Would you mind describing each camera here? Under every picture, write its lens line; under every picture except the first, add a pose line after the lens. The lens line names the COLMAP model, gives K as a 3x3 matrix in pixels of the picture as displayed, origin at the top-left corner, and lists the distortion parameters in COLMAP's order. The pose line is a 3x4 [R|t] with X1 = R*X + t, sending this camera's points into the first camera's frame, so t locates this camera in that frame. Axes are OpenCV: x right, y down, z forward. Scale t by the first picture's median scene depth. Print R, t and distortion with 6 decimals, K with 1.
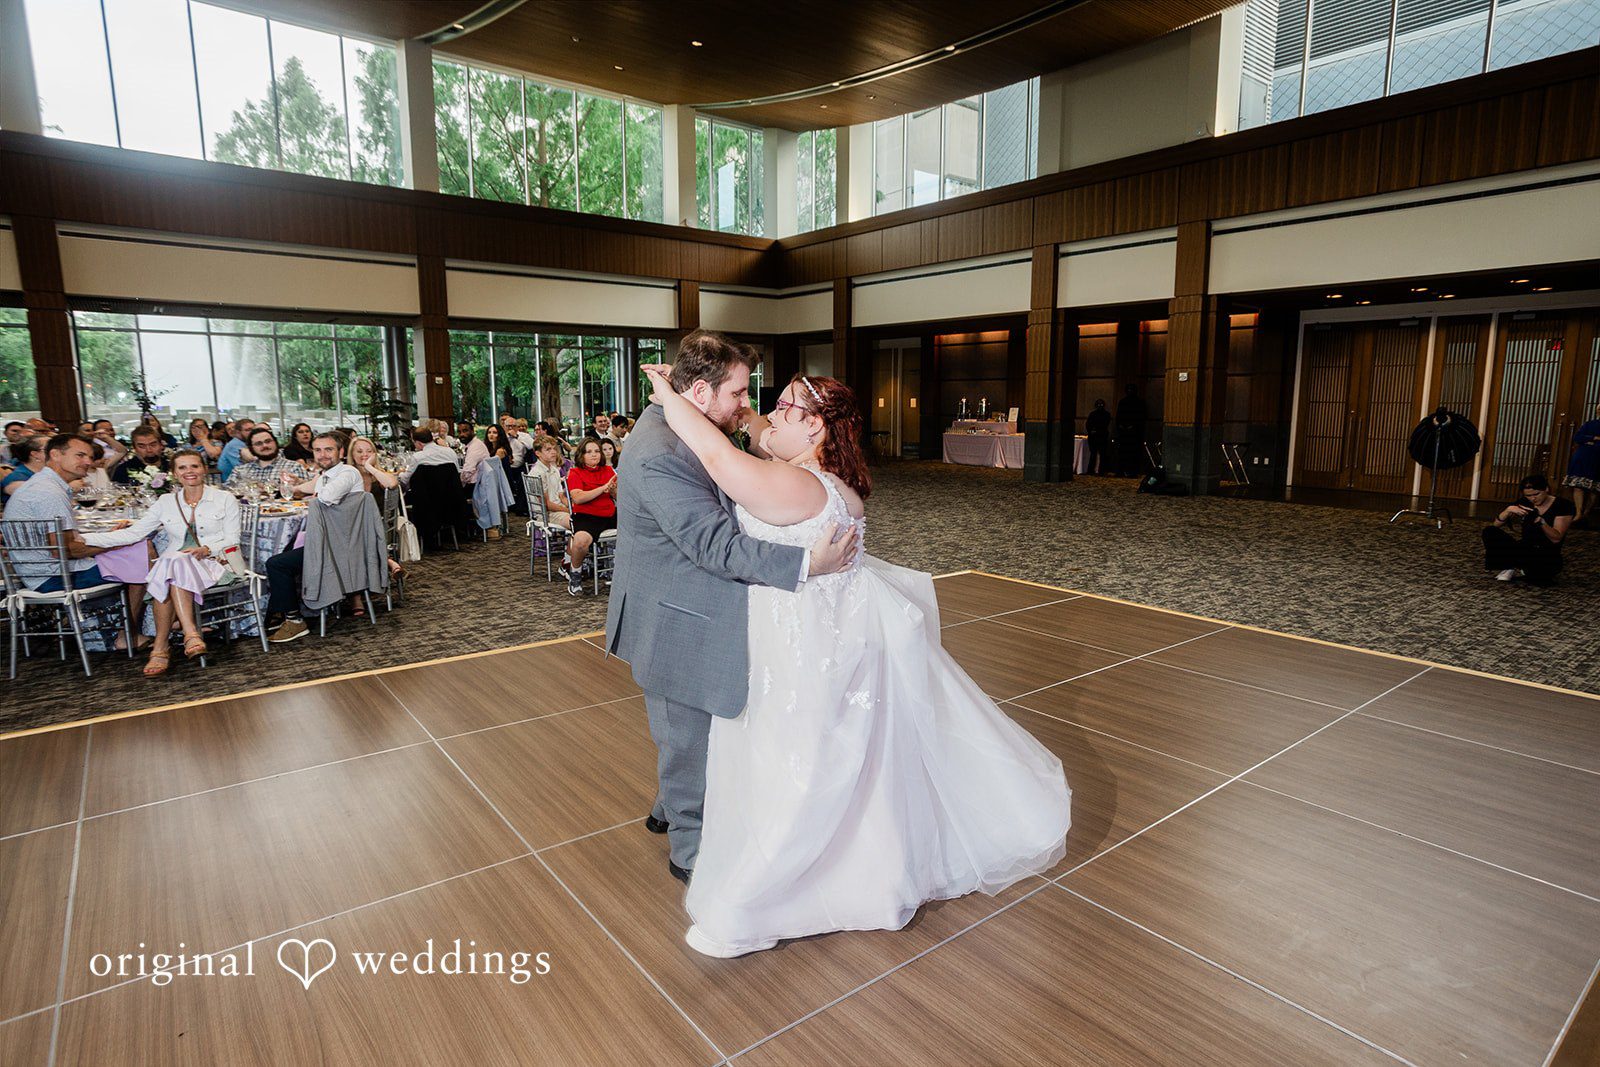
lens RADIAL K [[864.4, 0, 793.0], [0, 864.4, 535.8], [0, 0, 1]] dist [-0.004458, 0.012175]
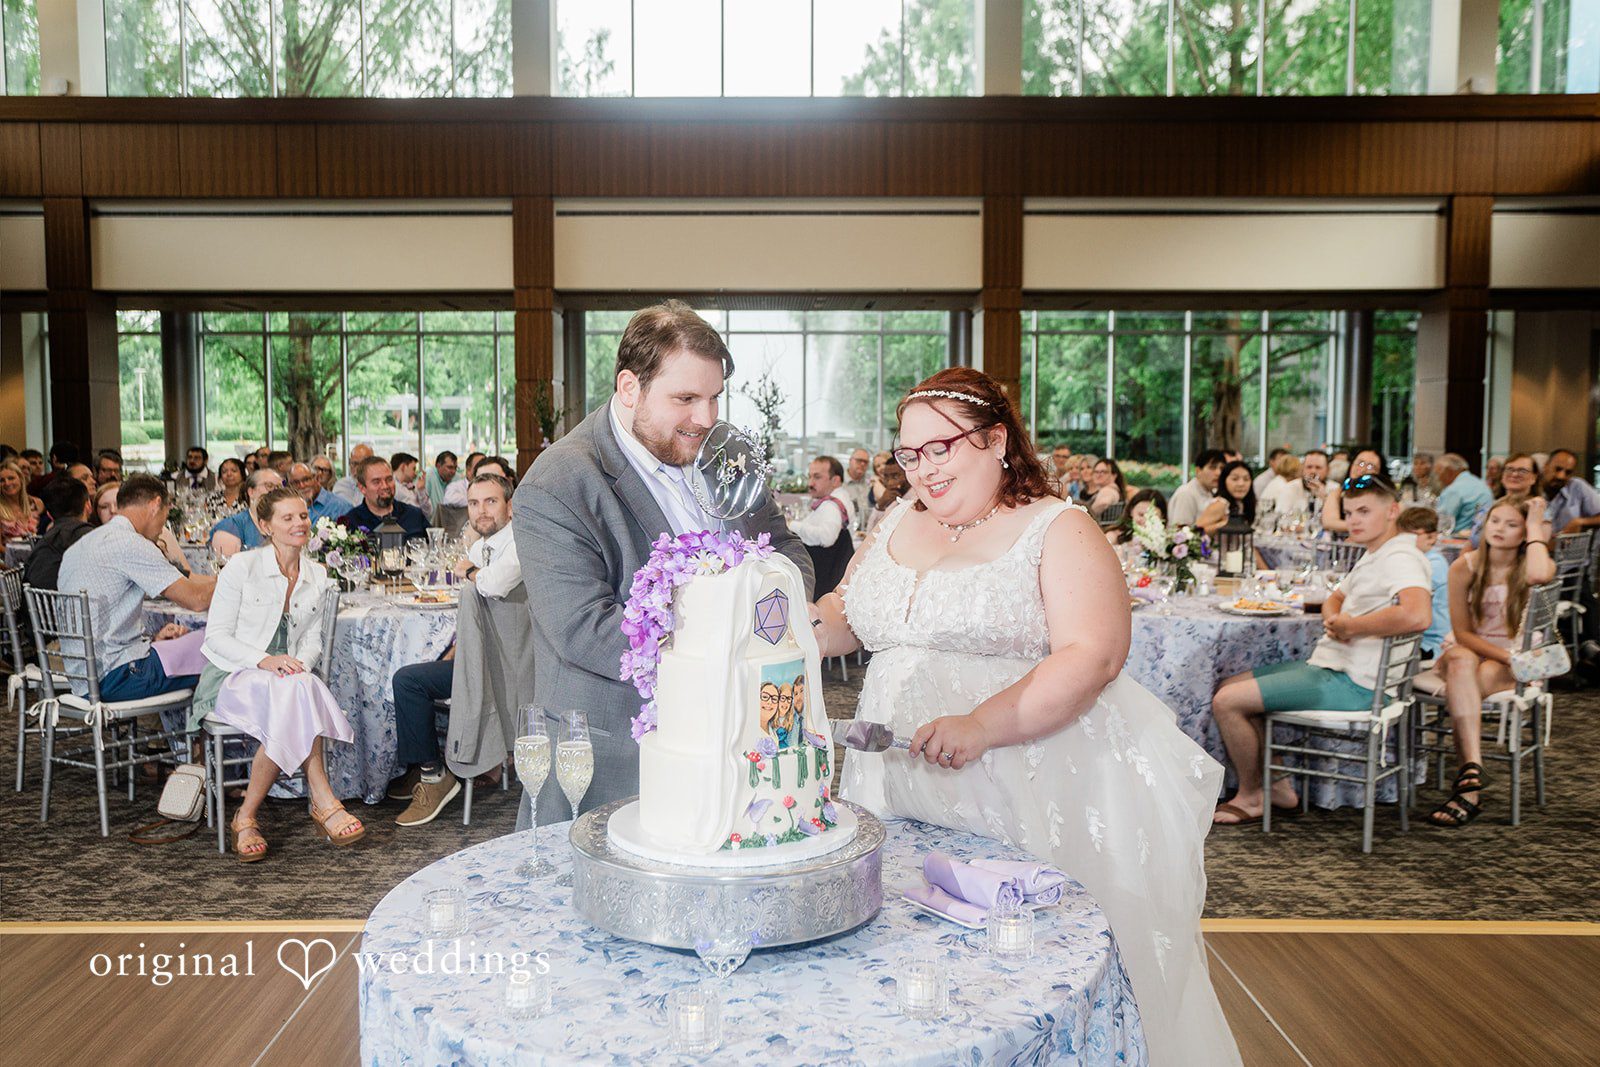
lens RADIAL K [[1352.2, 0, 779.8], [0, 1352.2, 534.0], [0, 0, 1]] dist [0.009171, 0.030285]
pose [[0.798807, 0.049927, -0.599512, 0.058796], [-0.094364, 0.994613, -0.042902, -0.020366], [0.594141, 0.090842, 0.799215, 0.136366]]
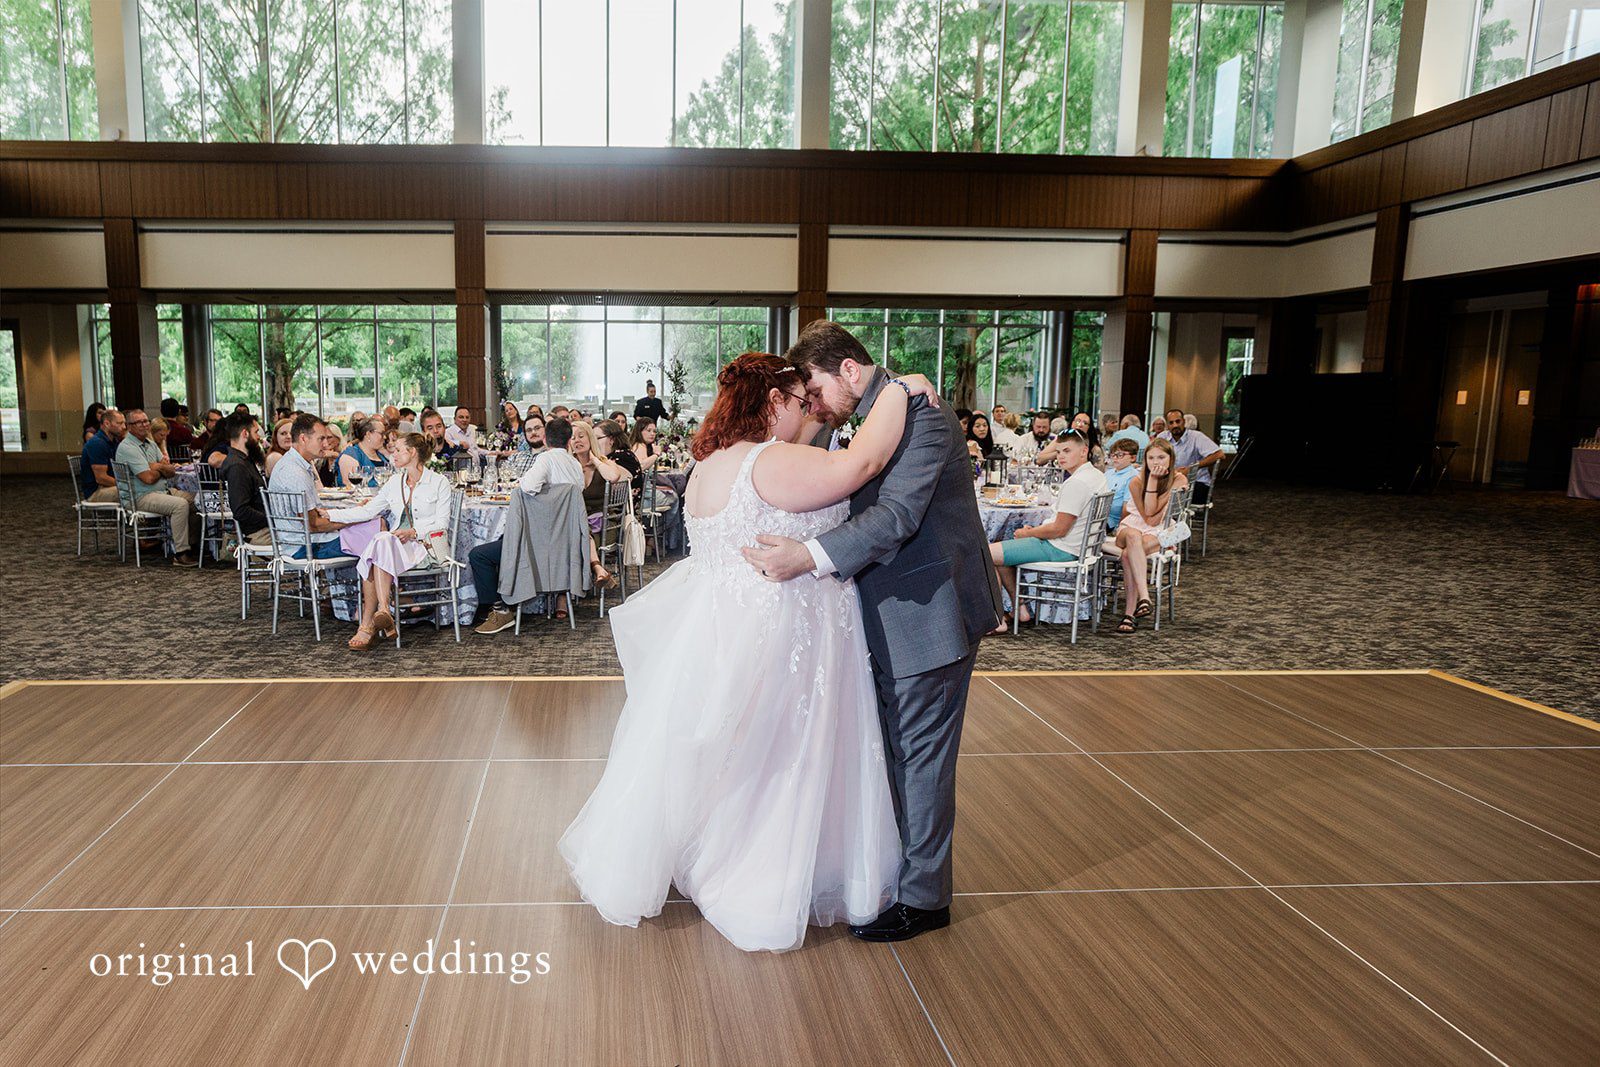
lens RADIAL K [[1058.4, 0, 660.1], [0, 1058.4, 555.1], [0, 0, 1]] dist [-0.021938, 0.028855]
pose [[0.826820, 0.091006, -0.555055, 0.075070], [-0.092701, 0.995377, 0.025112, -0.004638], [0.554775, 0.030691, 0.831434, 0.042301]]
